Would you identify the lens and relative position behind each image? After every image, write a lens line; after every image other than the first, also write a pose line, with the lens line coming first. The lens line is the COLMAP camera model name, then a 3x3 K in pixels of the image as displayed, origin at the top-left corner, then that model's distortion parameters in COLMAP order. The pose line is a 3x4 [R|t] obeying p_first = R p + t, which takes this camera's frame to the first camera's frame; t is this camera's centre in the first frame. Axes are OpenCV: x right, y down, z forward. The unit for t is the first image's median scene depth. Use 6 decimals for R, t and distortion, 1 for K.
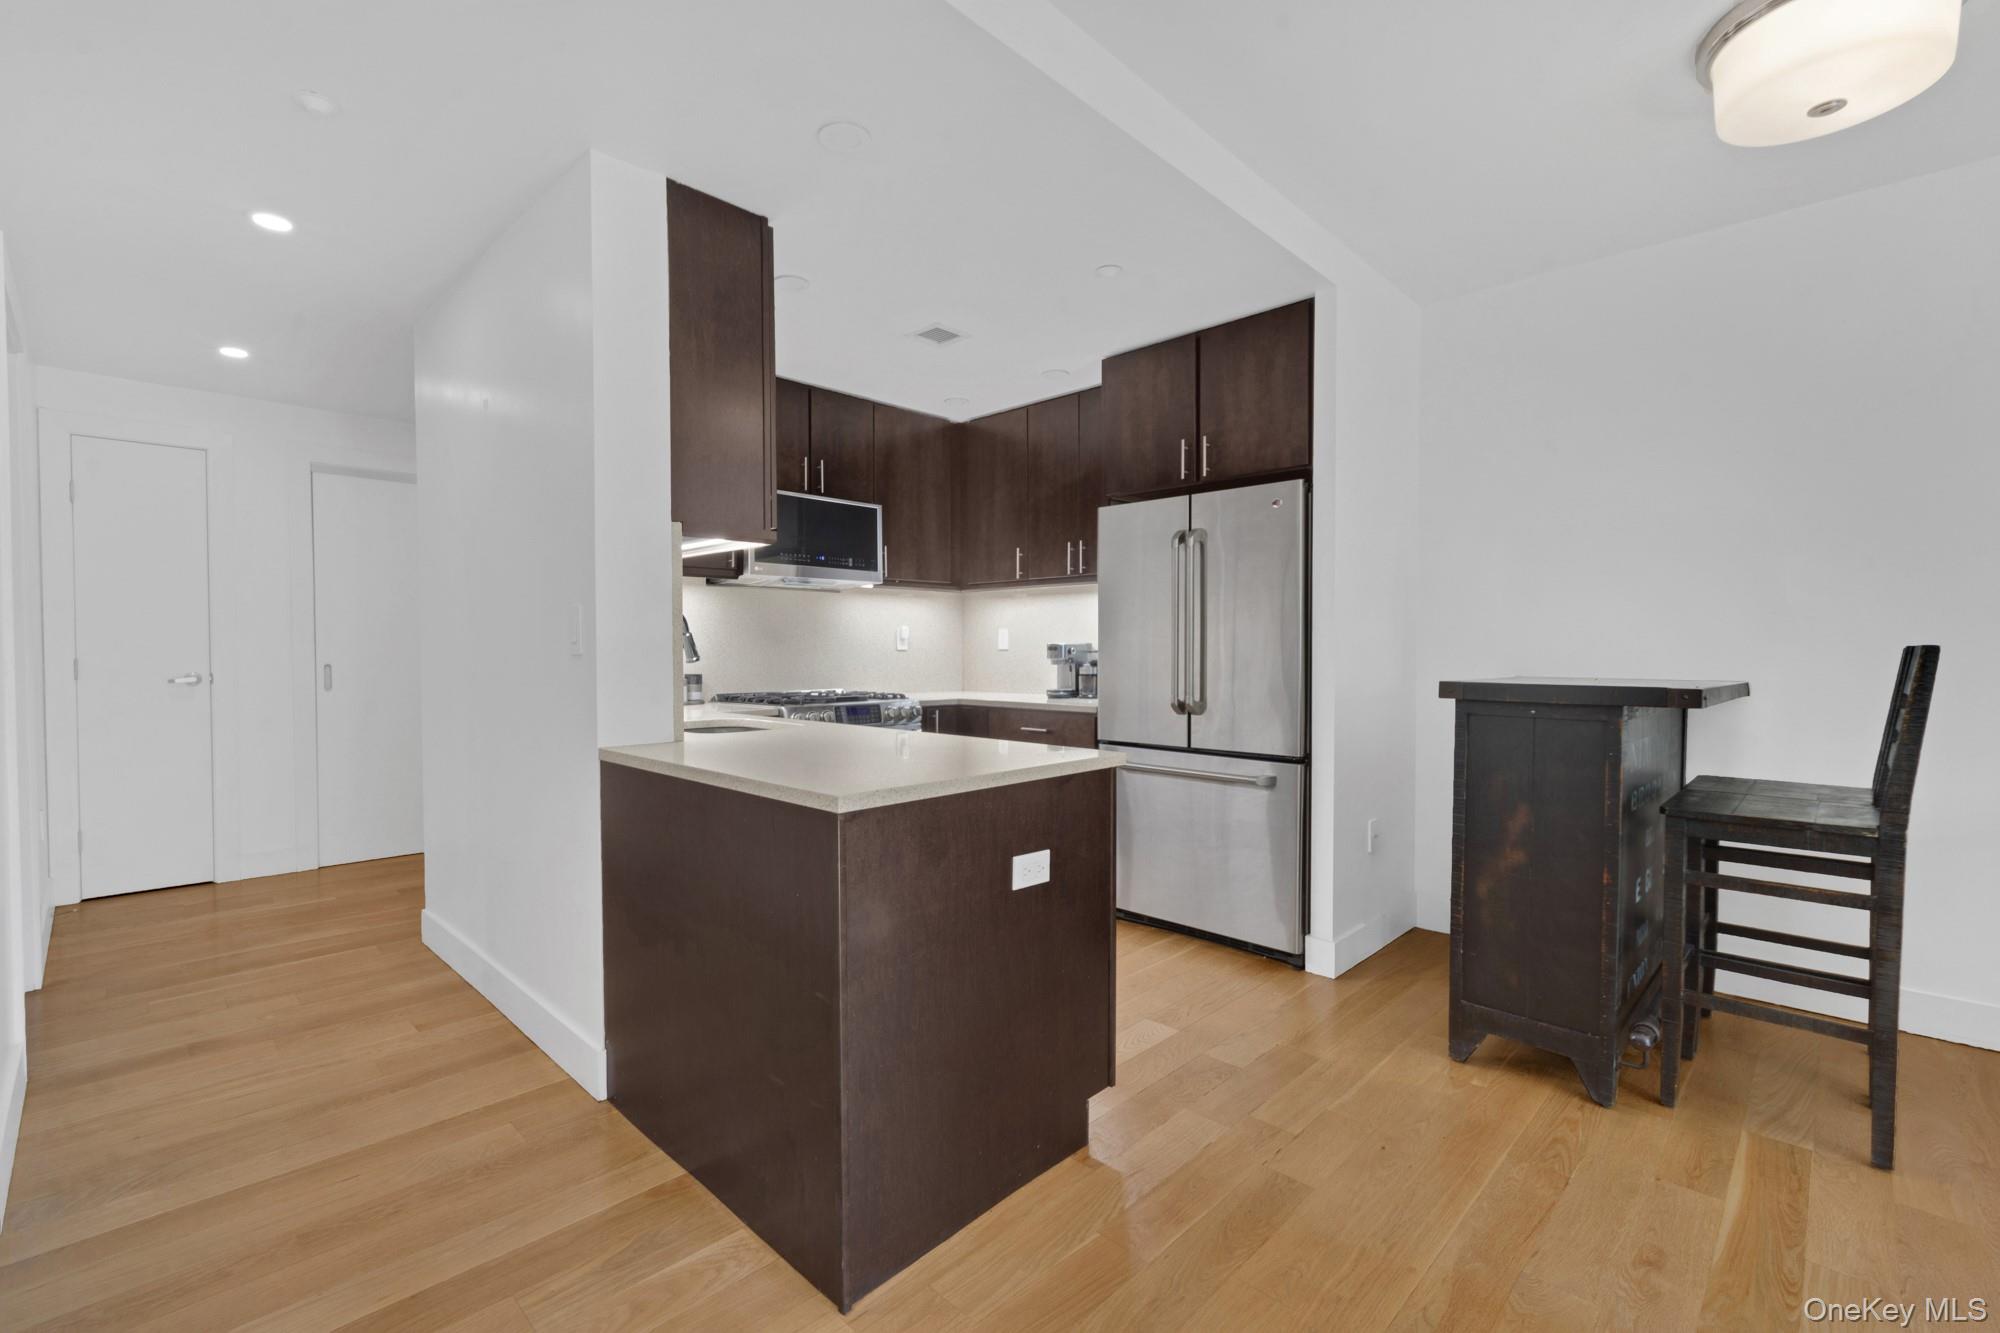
lens RADIAL K [[876.4, 0, 996.3], [0, 876.4, 665.1], [0, 0, 1]] dist [0.001068, -0.000124]
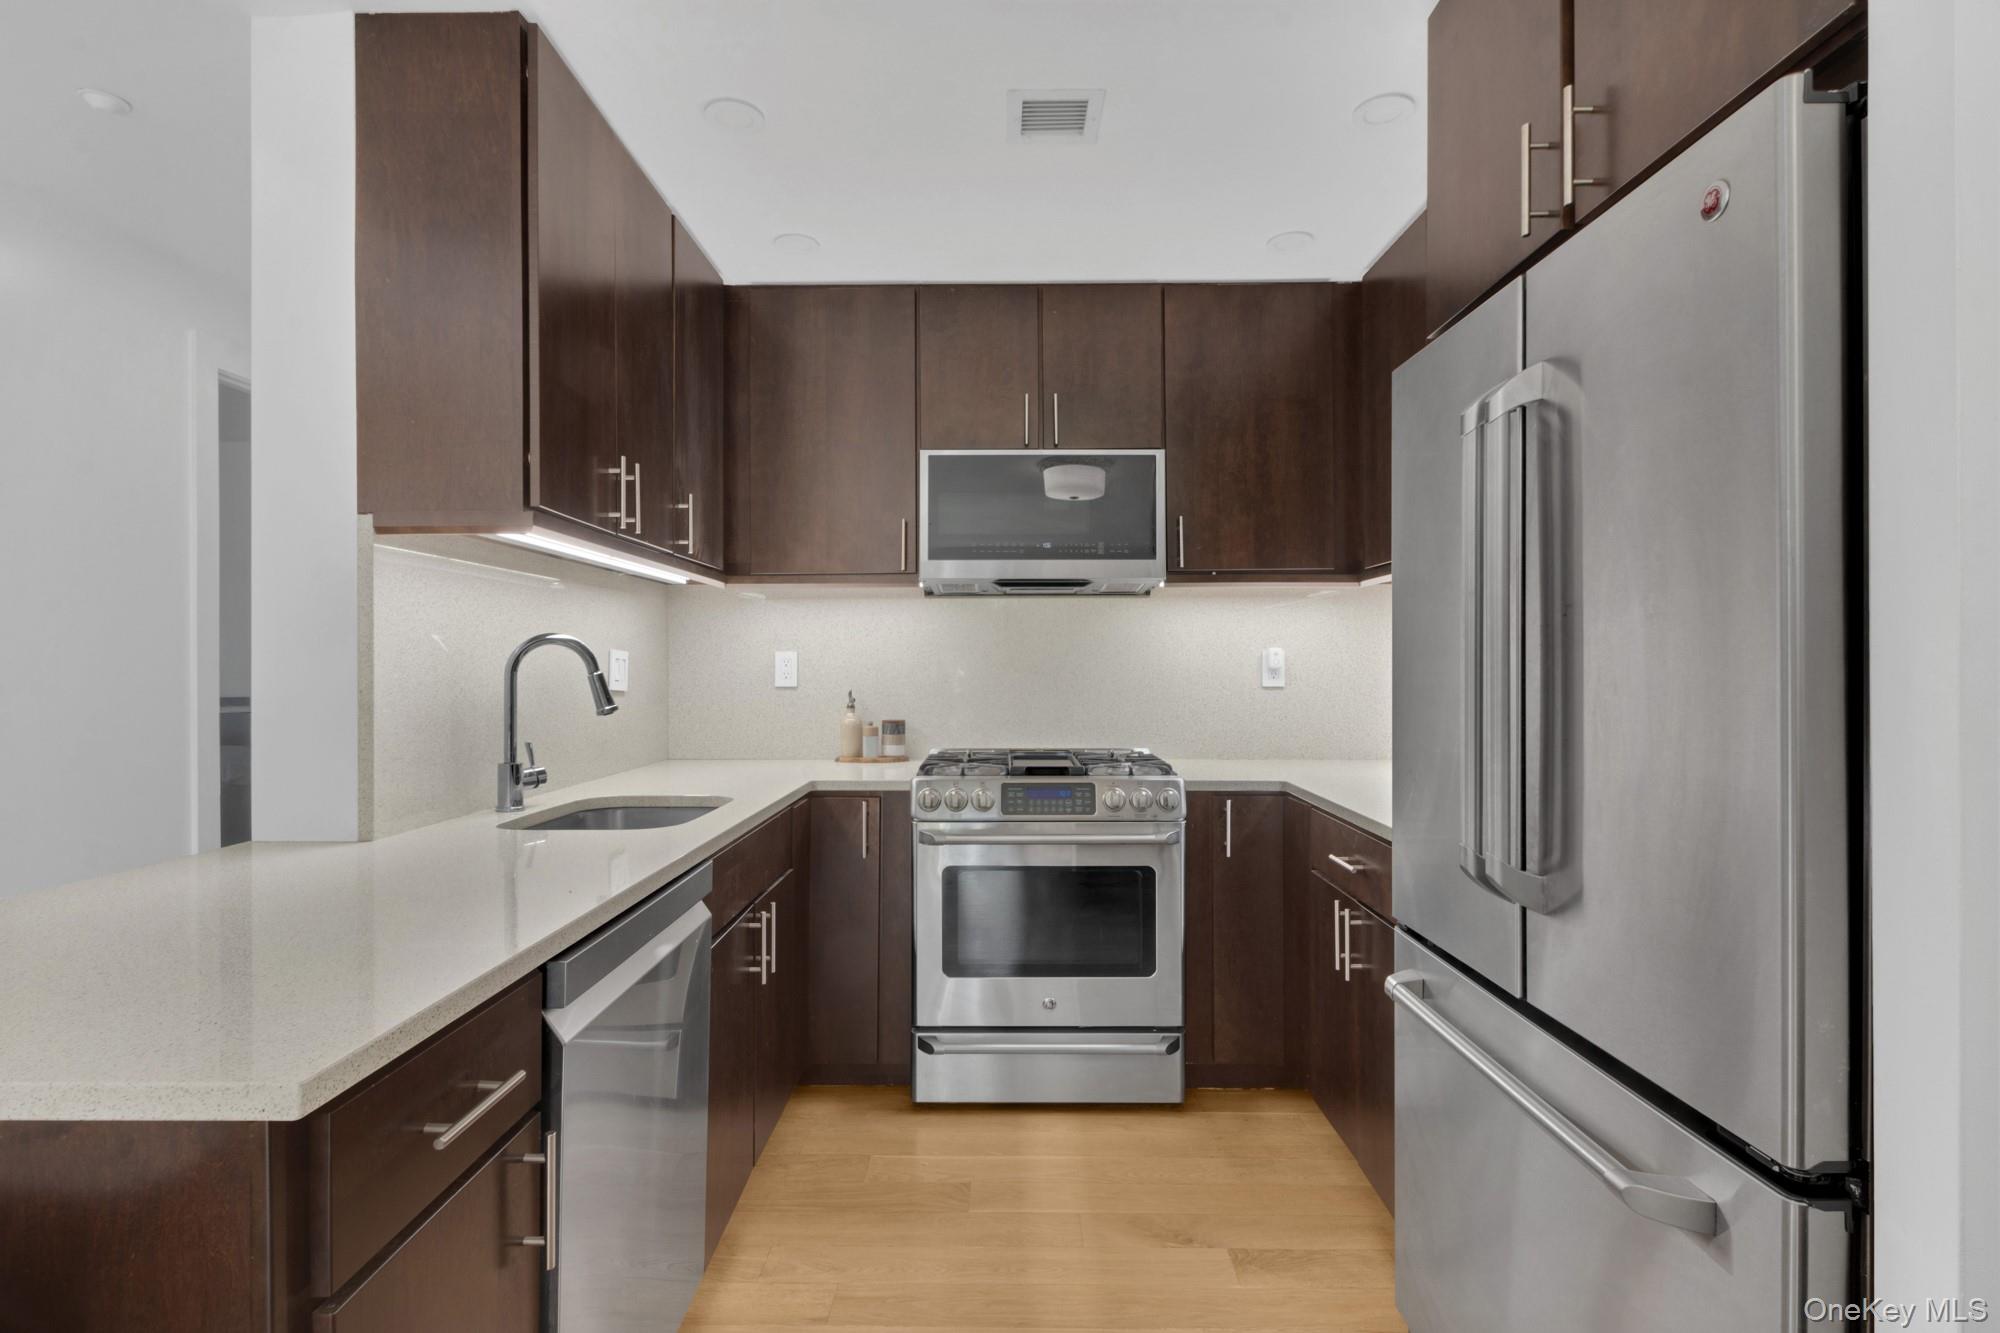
lens RADIAL K [[969.4, 0, 1000.0], [0, 969.4, 666.5], [0, 0, 1]] dist [0.000587, -0.000186]
pose [[0.692192, 0.000172, -0.721713, 0.311933], [-0.012034, 0.999864, -0.011304, -0.027399], [0.721613, 0.016510, 0.692100, 0.517358]]
